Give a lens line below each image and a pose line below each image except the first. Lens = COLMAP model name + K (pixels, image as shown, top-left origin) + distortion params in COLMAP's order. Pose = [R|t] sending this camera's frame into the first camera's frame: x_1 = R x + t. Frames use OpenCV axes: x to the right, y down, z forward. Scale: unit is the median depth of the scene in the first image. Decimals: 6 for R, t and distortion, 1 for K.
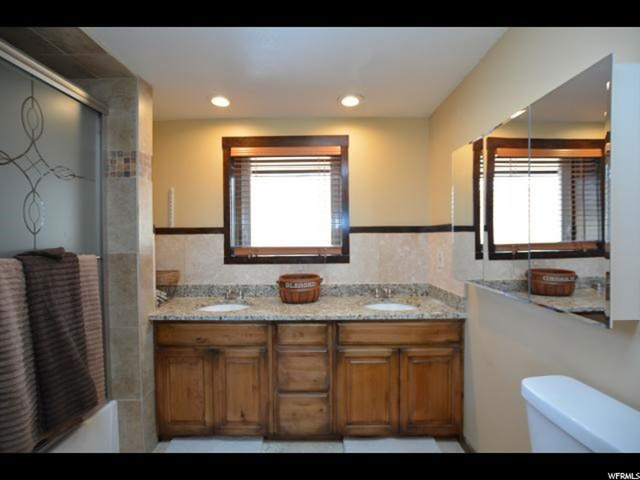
lens RADIAL K [[286.4, 0, 320.9], [0, 286.4, 241.1], [0, 0, 1]] dist [-0.022353, 0.001167]
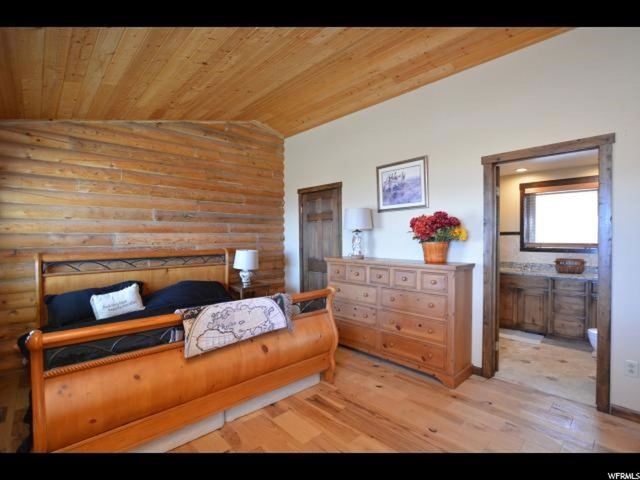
lens RADIAL K [[301.3, 0, 320.2], [0, 301.3, 238.9], [0, 0, 1]] dist [-0.015478, -0.000022]
pose [[0.692047, 0.018316, -0.721620, 0.180183], [-0.010174, 0.999826, 0.015621, -0.019061], [0.721781, -0.003469, 0.692113, -1.361972]]
